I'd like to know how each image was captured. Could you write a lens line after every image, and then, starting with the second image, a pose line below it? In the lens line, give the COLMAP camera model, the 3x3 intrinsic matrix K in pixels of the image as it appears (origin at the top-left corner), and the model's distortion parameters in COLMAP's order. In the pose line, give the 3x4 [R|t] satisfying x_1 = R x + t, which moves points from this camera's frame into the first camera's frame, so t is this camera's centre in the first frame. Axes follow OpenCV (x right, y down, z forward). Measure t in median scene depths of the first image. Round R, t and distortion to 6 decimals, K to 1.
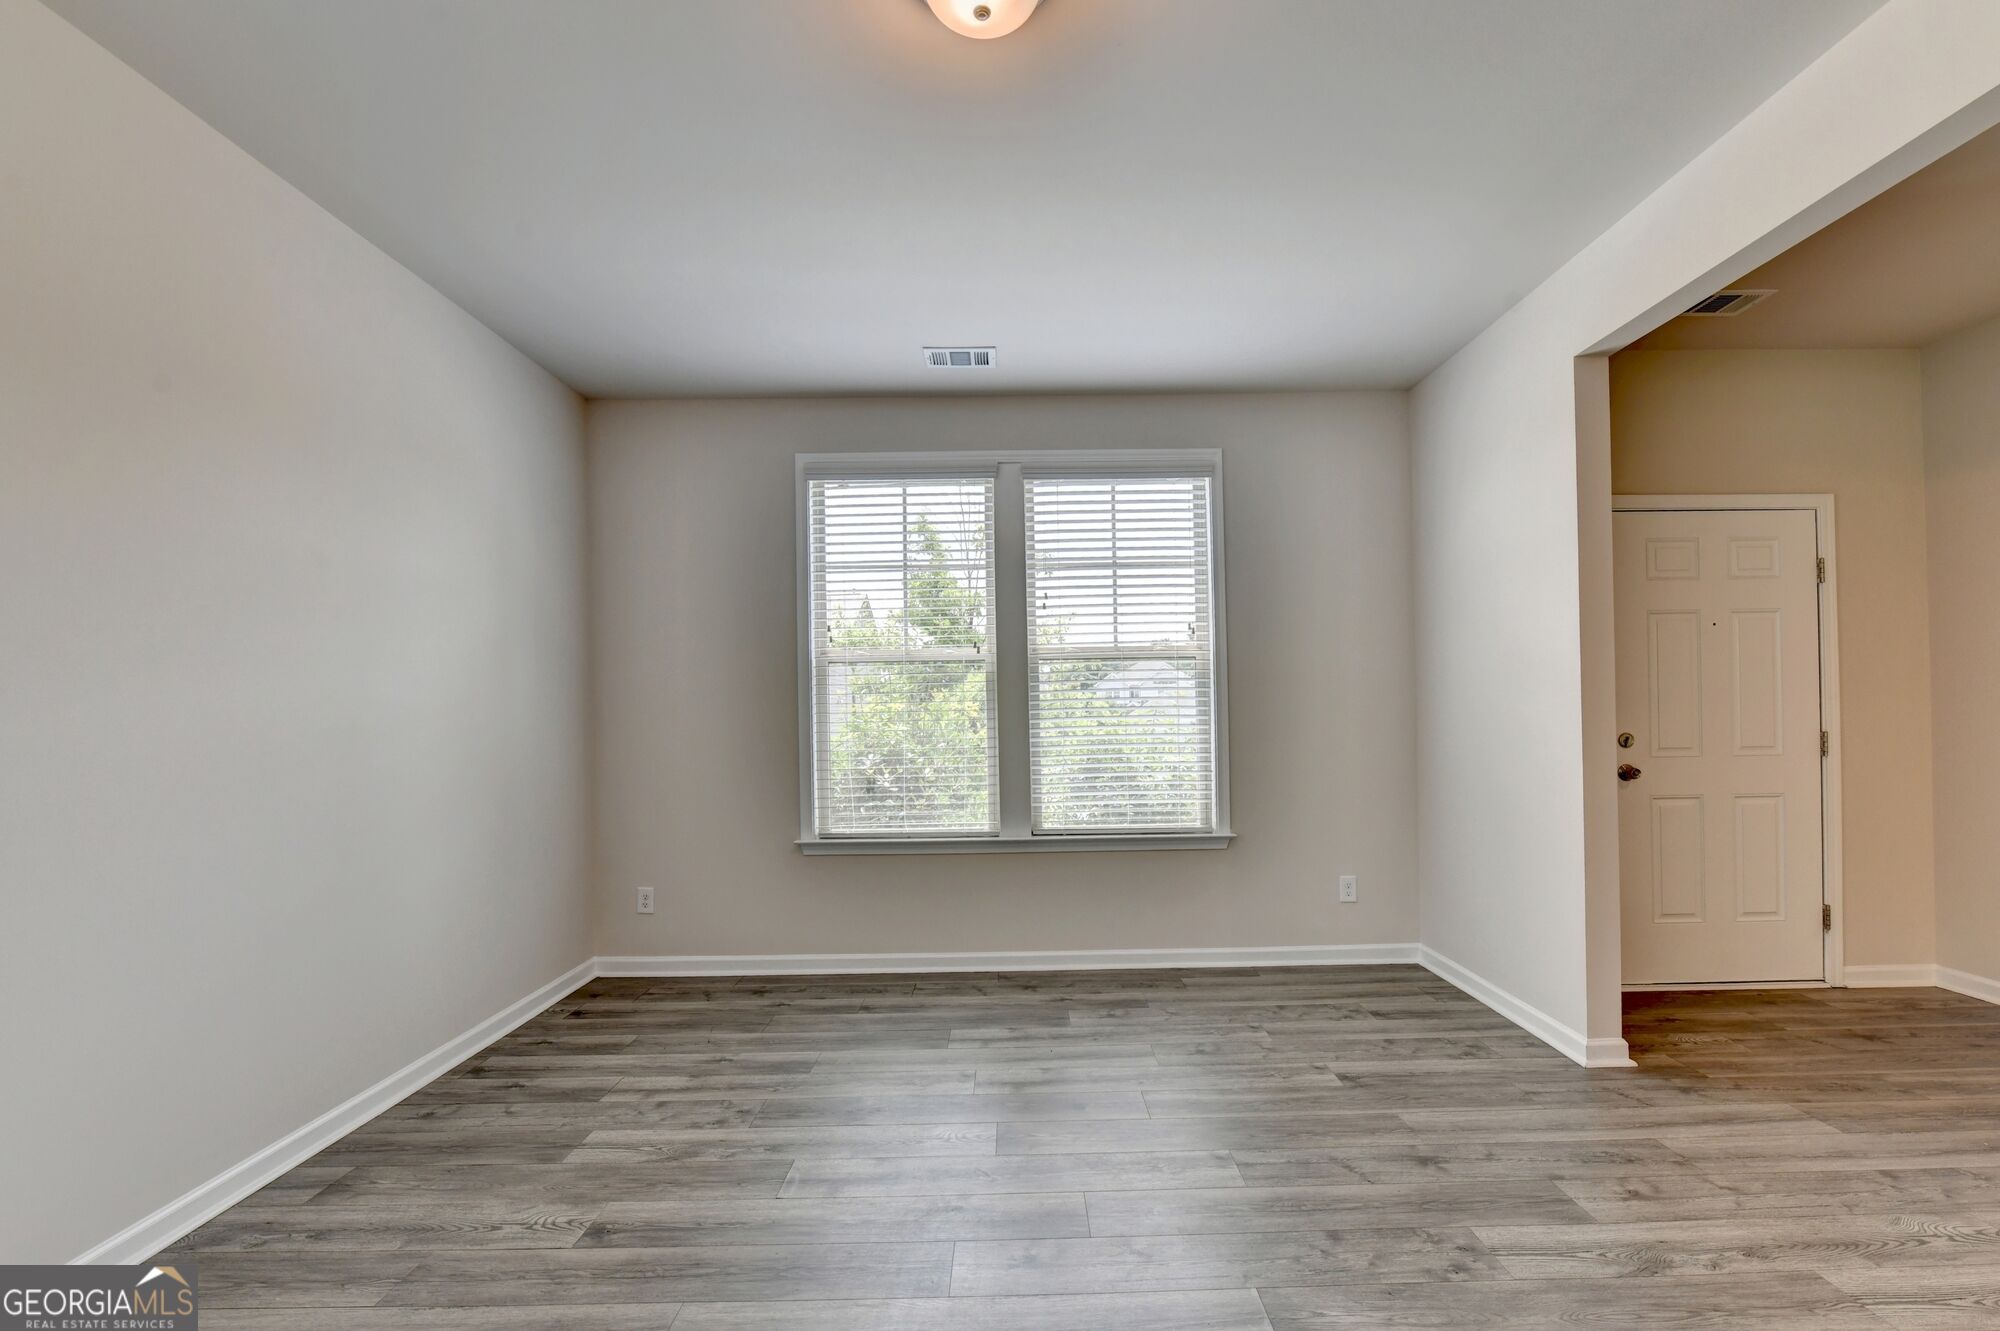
lens RADIAL K [[844.7, 0, 1034.6], [0, 844.7, 699.4], [0, 0, 1]] dist [-0.004150, -0.000534]
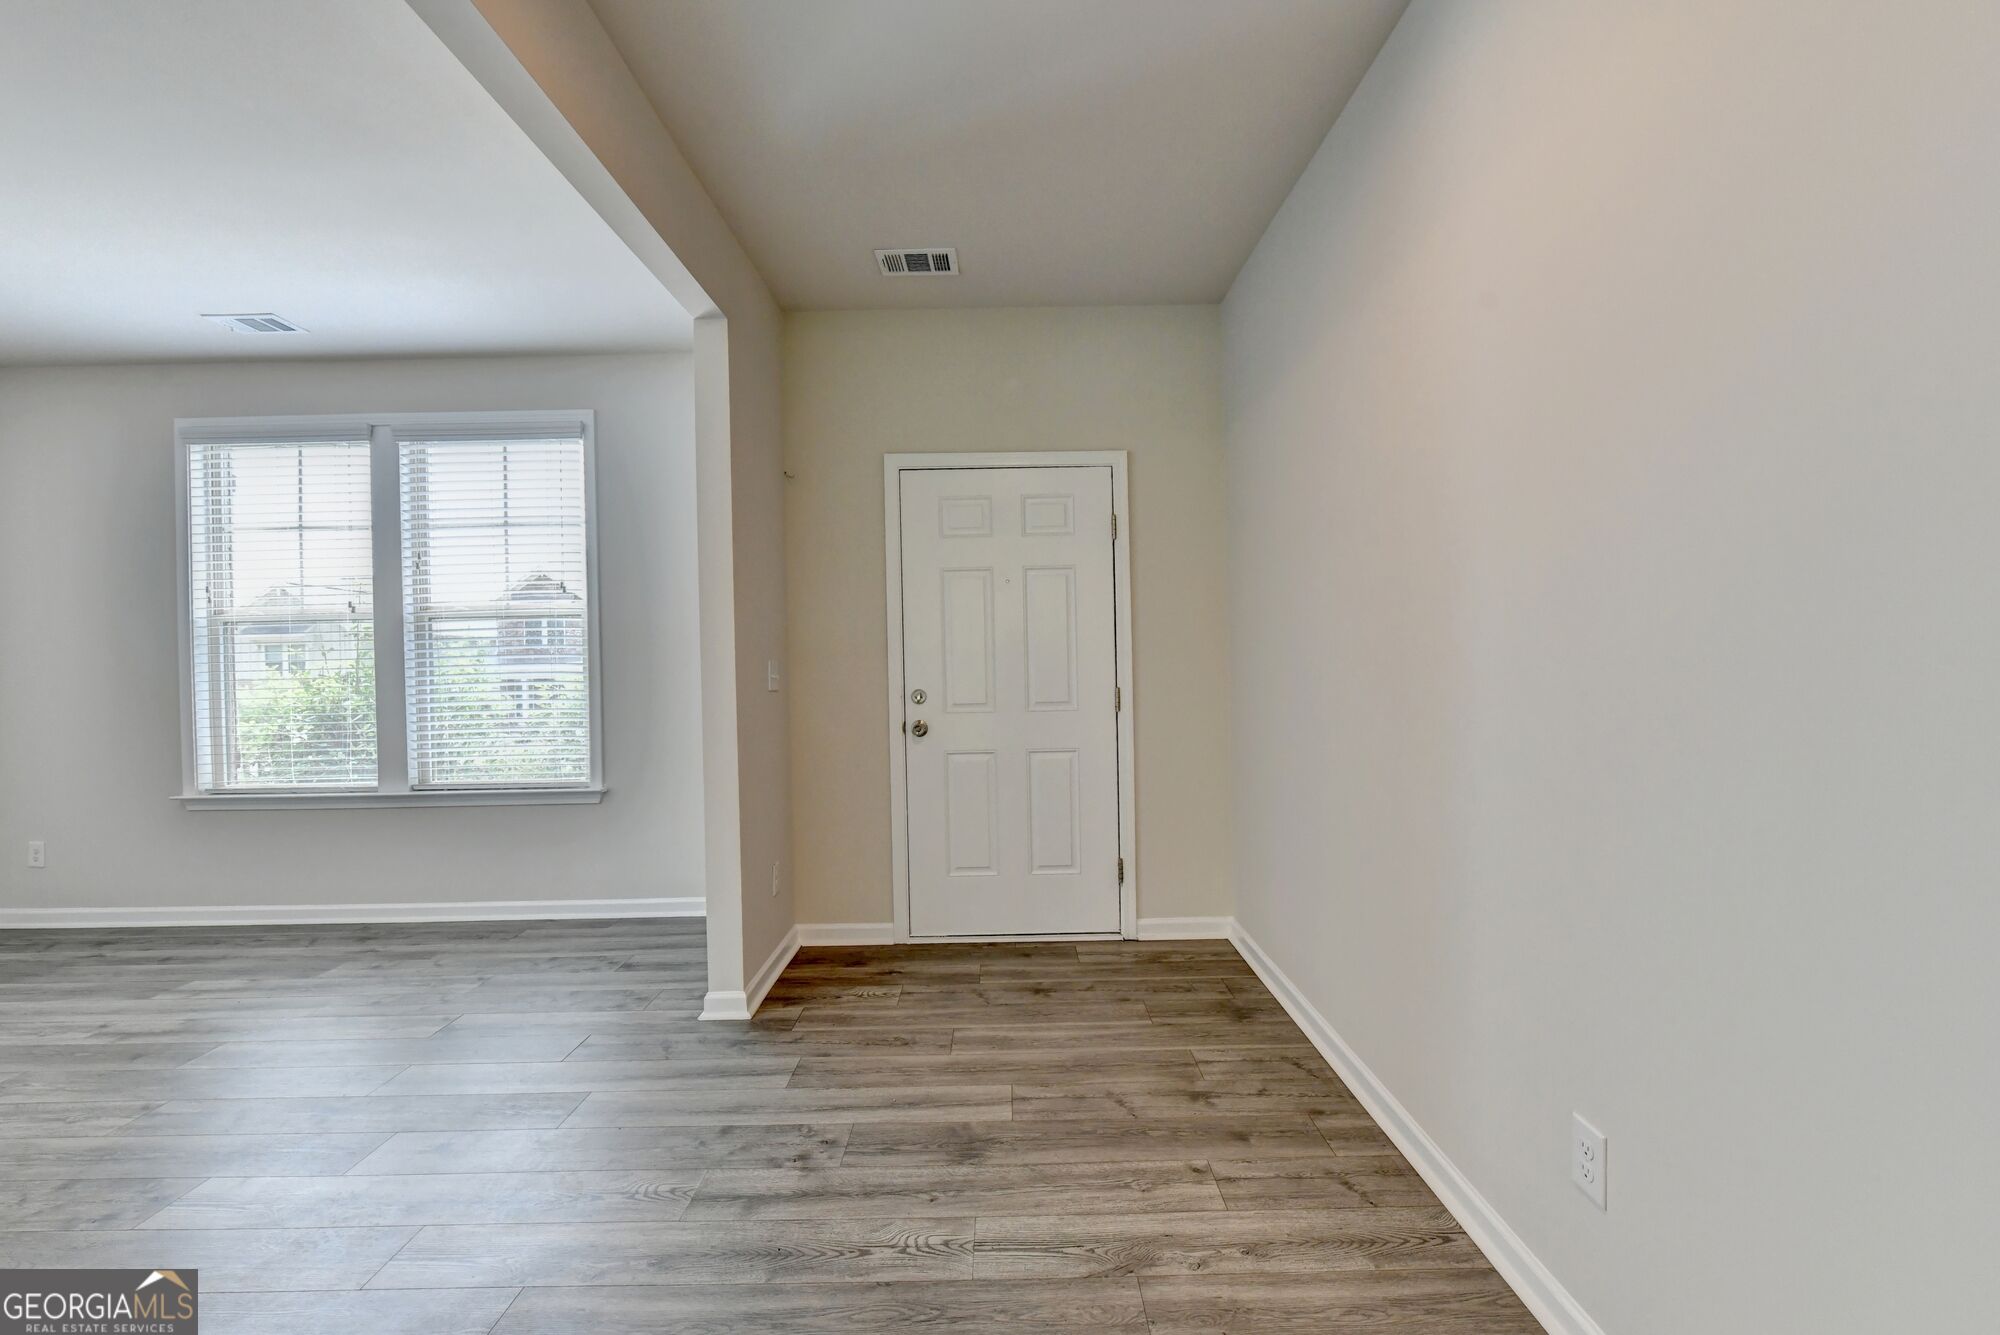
lens RADIAL K [[826.3, 0, 1003.8], [0, 826.3, 665.5], [0, 0, 1]] dist [-0.004450, 0.000071]
pose [[0.999970, -0.004346, -0.006447, 0.834679], [0.004498, 0.999709, 0.023712, -0.012940], [0.006343, -0.023740, 0.999698, 0.009244]]
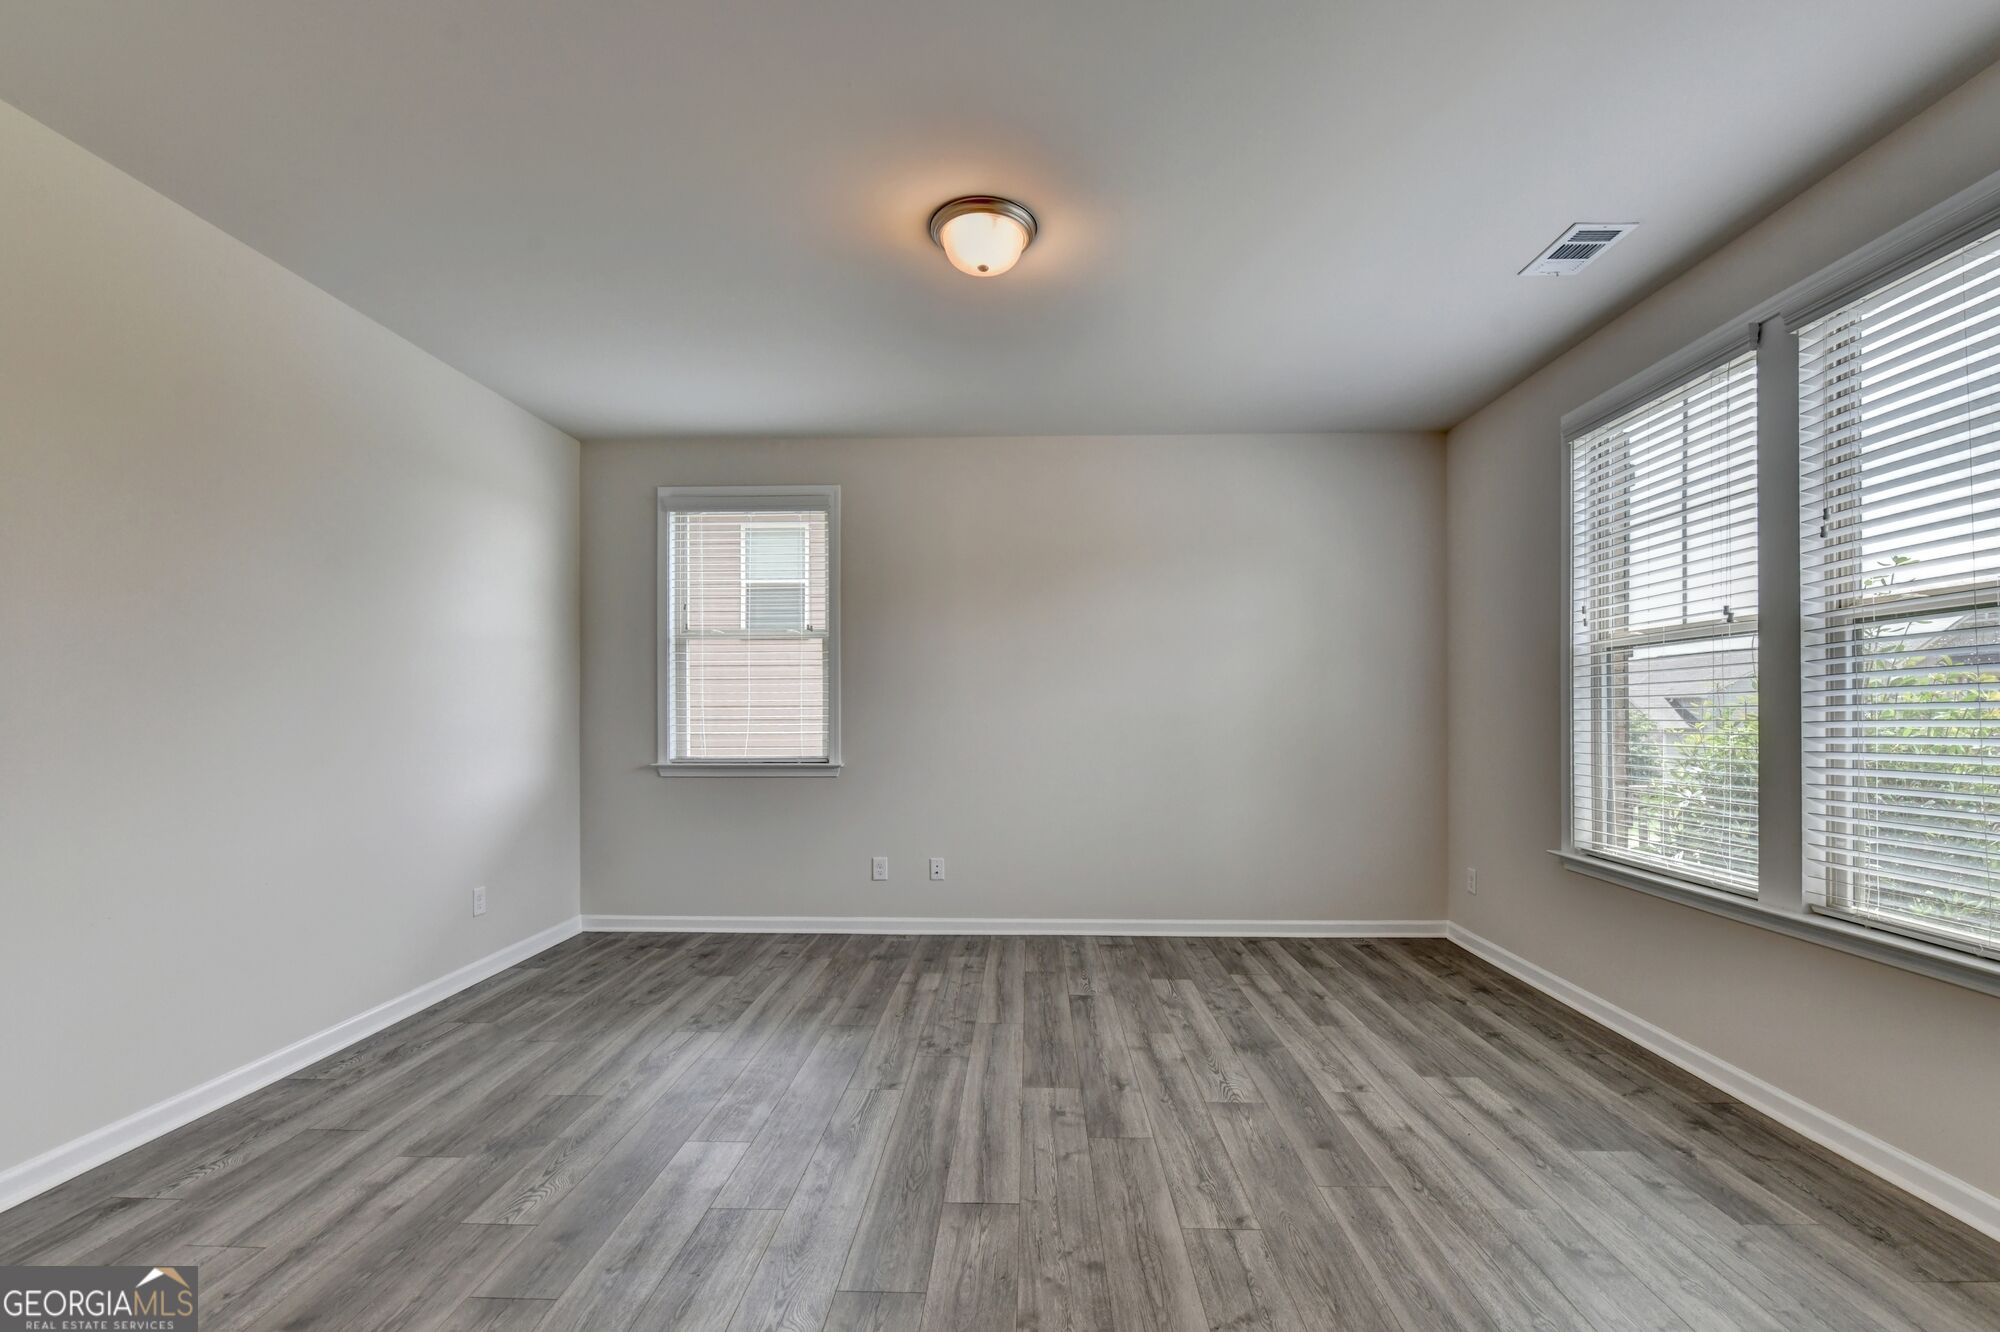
lens RADIAL K [[833.8, 0, 1003.2], [0, 833.8, 714.5], [0, 0, 1]] dist [-0.001787, -0.000200]
pose [[-0.048500, 0.017119, -0.998676, 0.716222], [0.022531, 0.999617, 0.016041, -0.005604], [0.998569, -0.021723, -0.048867, 0.523105]]
